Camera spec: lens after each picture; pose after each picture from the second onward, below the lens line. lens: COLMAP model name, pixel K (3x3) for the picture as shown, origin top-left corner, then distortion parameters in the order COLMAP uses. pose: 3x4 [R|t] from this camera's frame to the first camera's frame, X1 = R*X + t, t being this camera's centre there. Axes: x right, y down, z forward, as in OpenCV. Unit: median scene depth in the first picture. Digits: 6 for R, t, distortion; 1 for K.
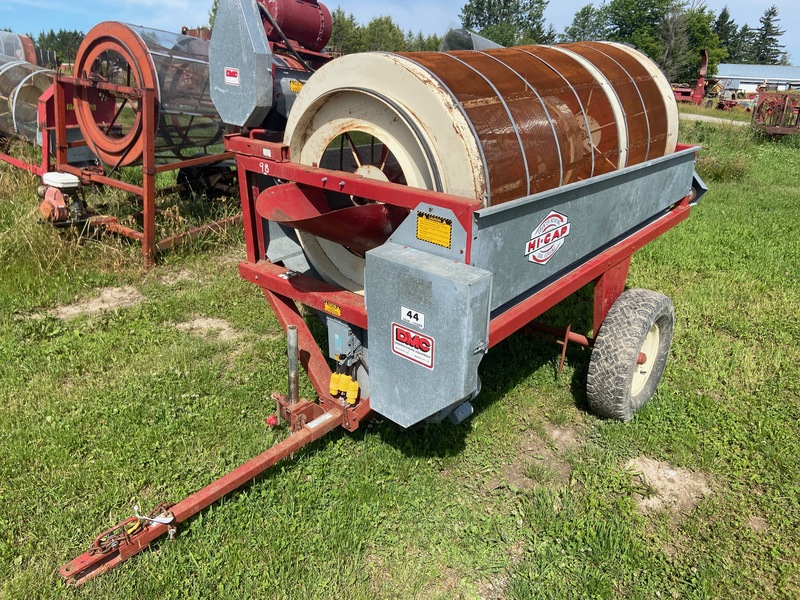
lens RADIAL K [[631.8, 0, 400.0], [0, 631.8, 300.0], [0, 0, 1]] dist [0.000584, -0.008005]
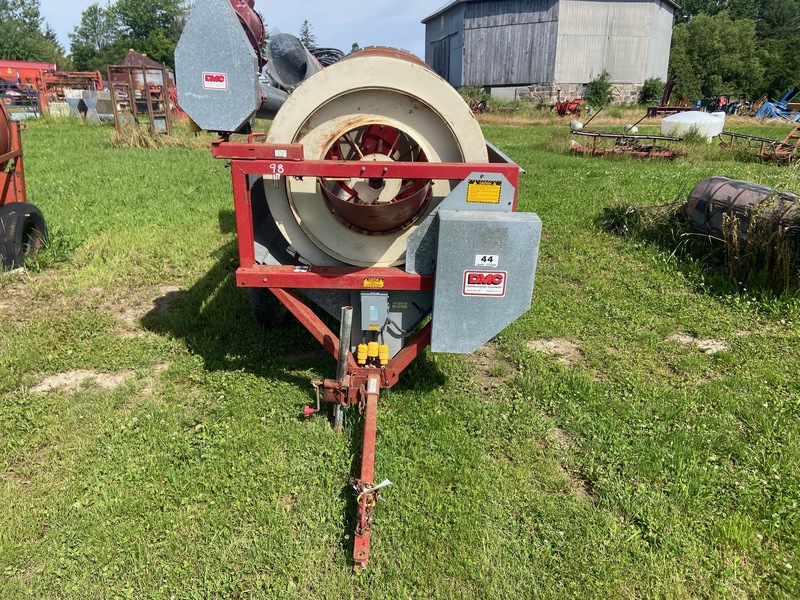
lens RADIAL K [[631.8, 0, 400.0], [0, 631.8, 300.0], [0, 0, 1]] dist [0.000584, -0.008005]
pose [[0.727694, -0.250419, 0.638554, -0.867939], [0.251036, 0.963613, 0.091817, -0.052837], [-0.638312, 0.093486, 0.764080, 0.119782]]
